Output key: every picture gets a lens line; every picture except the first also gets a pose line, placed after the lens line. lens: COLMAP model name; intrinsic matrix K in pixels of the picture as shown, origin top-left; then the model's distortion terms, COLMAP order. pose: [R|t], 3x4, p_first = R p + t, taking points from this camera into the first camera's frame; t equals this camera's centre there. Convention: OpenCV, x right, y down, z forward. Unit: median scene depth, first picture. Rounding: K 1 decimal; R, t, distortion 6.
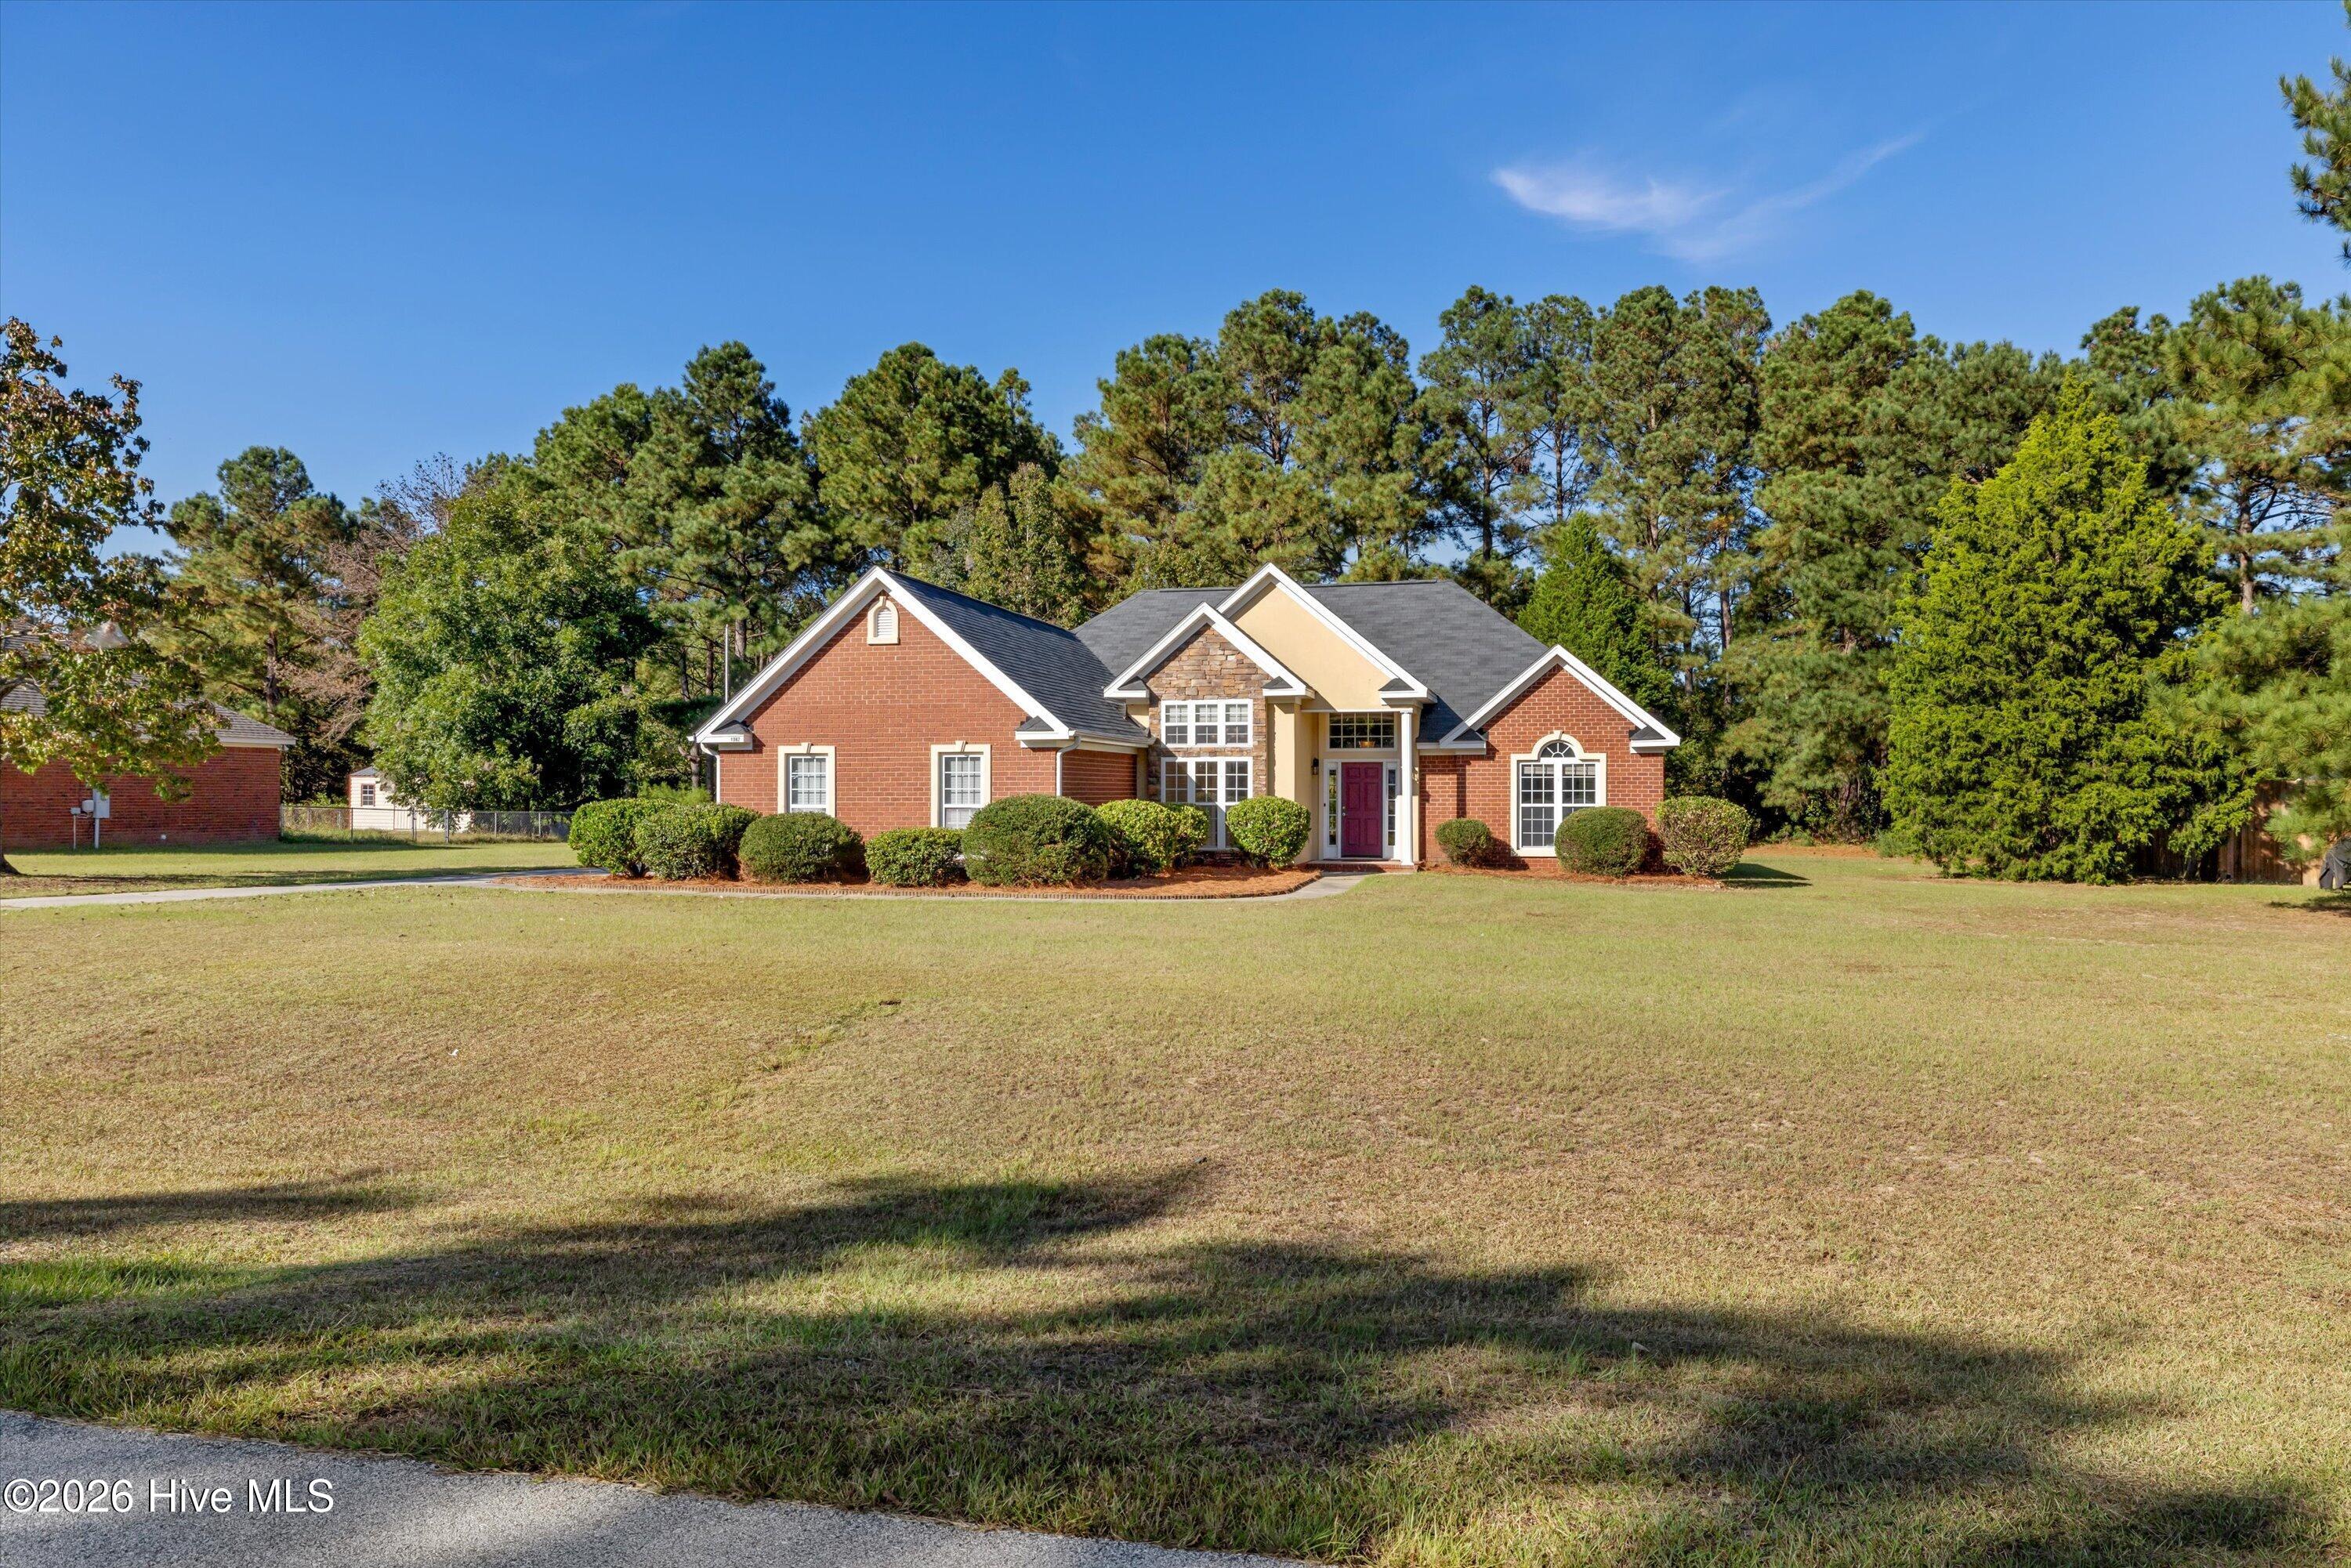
lens RADIAL K [[1611.8, 0, 1178.8], [0, 1611.8, 821.4], [0, 0, 1]] dist [0.013631, -0.031257]
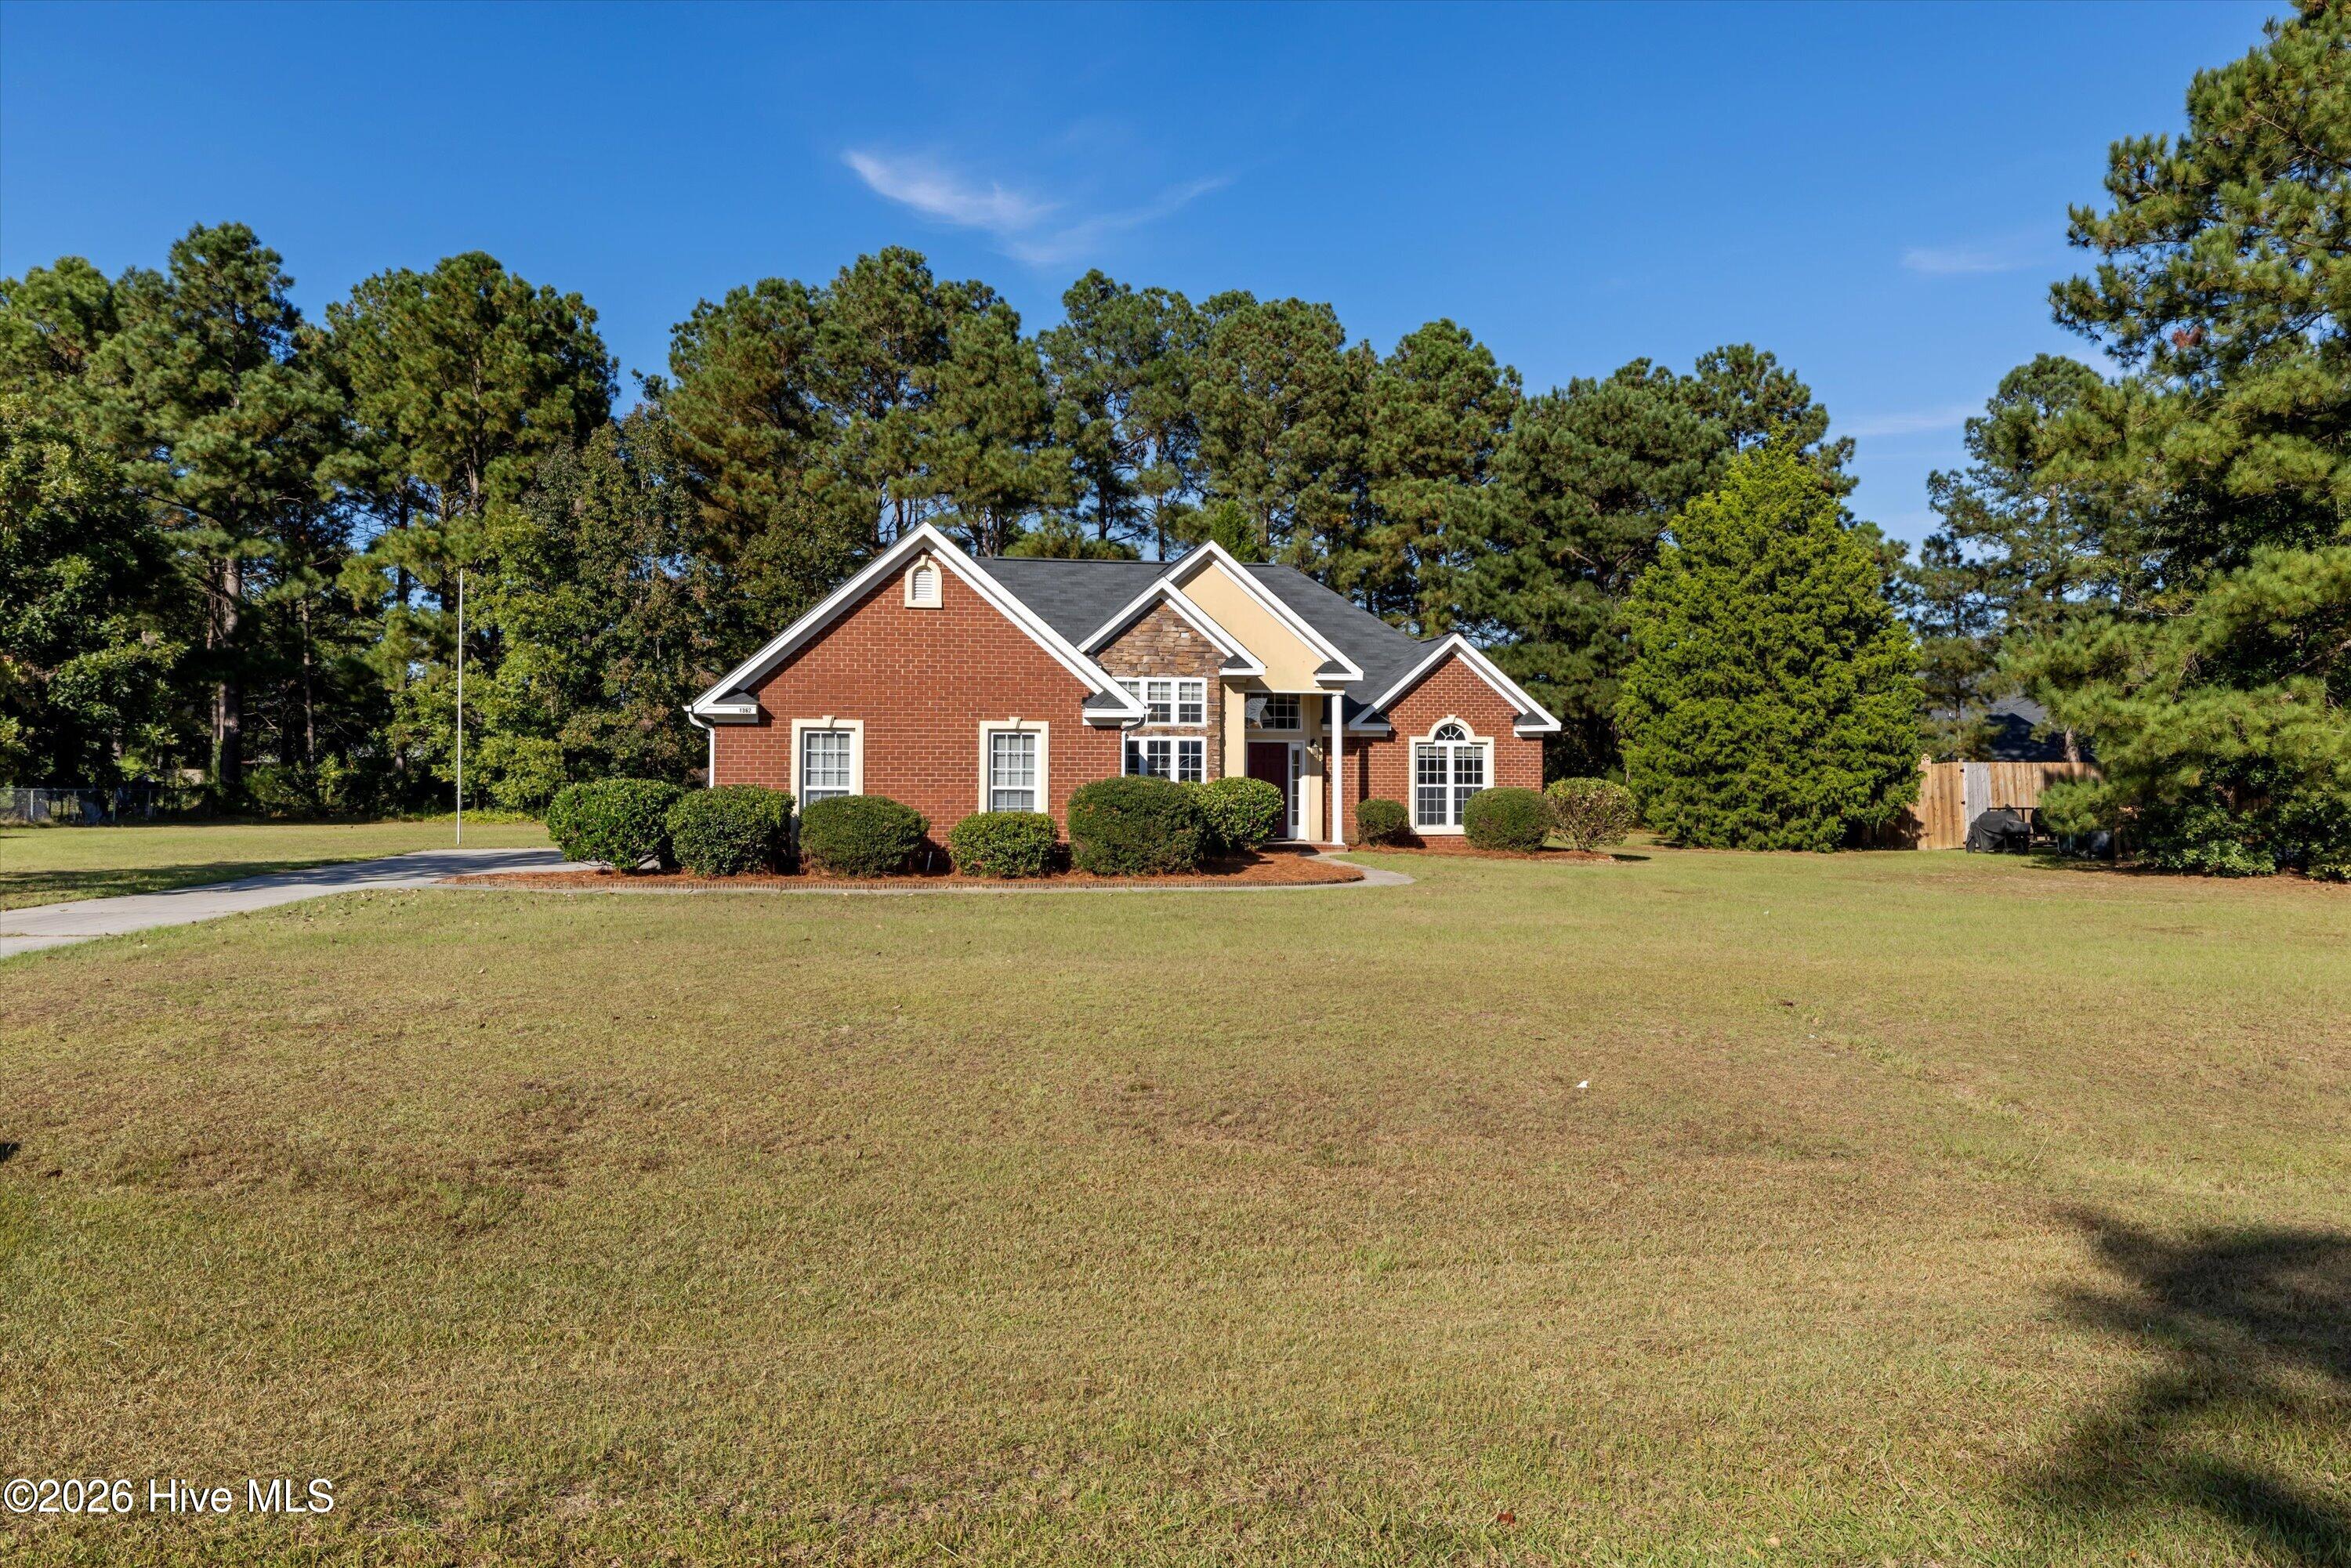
lens RADIAL K [[1621.3, 0, 1182.1], [0, 1621.3, 756.7], [0, 0, 1]] dist [0.023096, -0.042702]
pose [[0.918434, 0.007313, 0.395507, -0.323441], [0.001741, 0.999745, -0.022529, -0.005024], [-0.395571, 0.021380, 0.918186, 0.090640]]
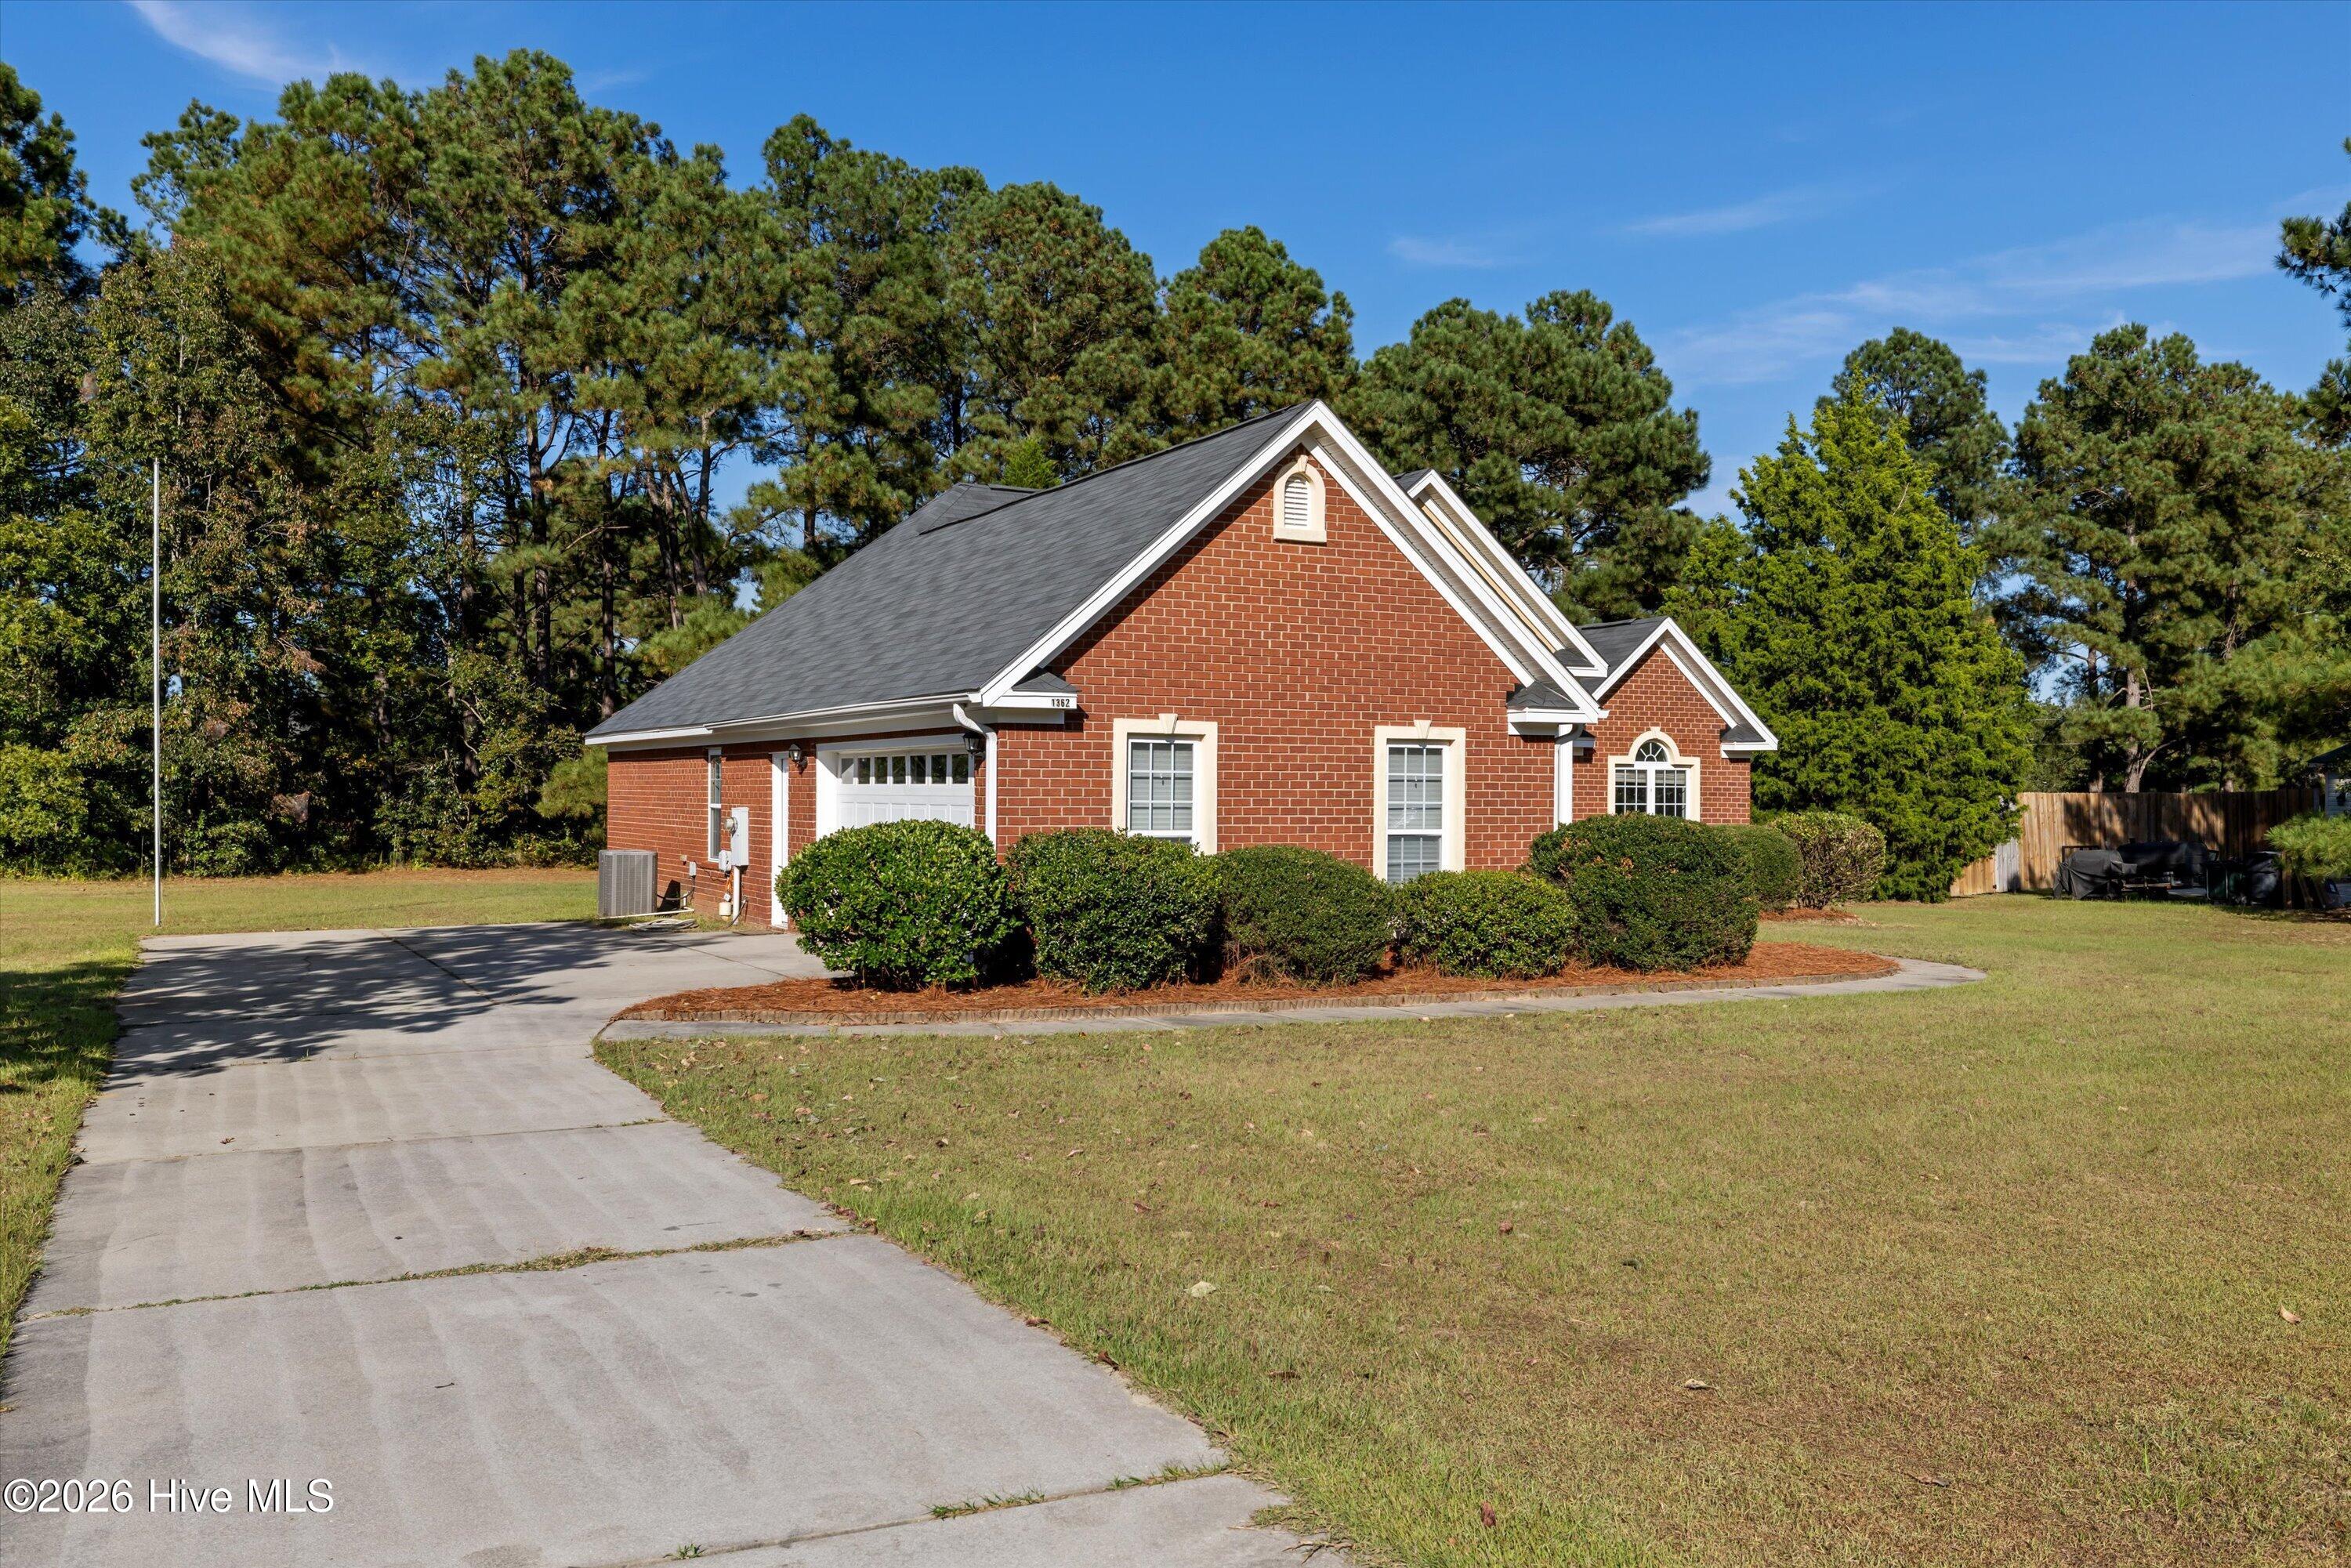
lens RADIAL K [[1918.1, 0, 1182.0], [0, 1918.1, 822.0], [0, 0, 1]] dist [0.006041, -0.025742]
pose [[0.755141, -0.003272, 0.655554, -0.513340], [0.003742, 0.999993, 0.000682, -0.010991], [-0.655551, 0.001938, 0.755148, 0.418358]]
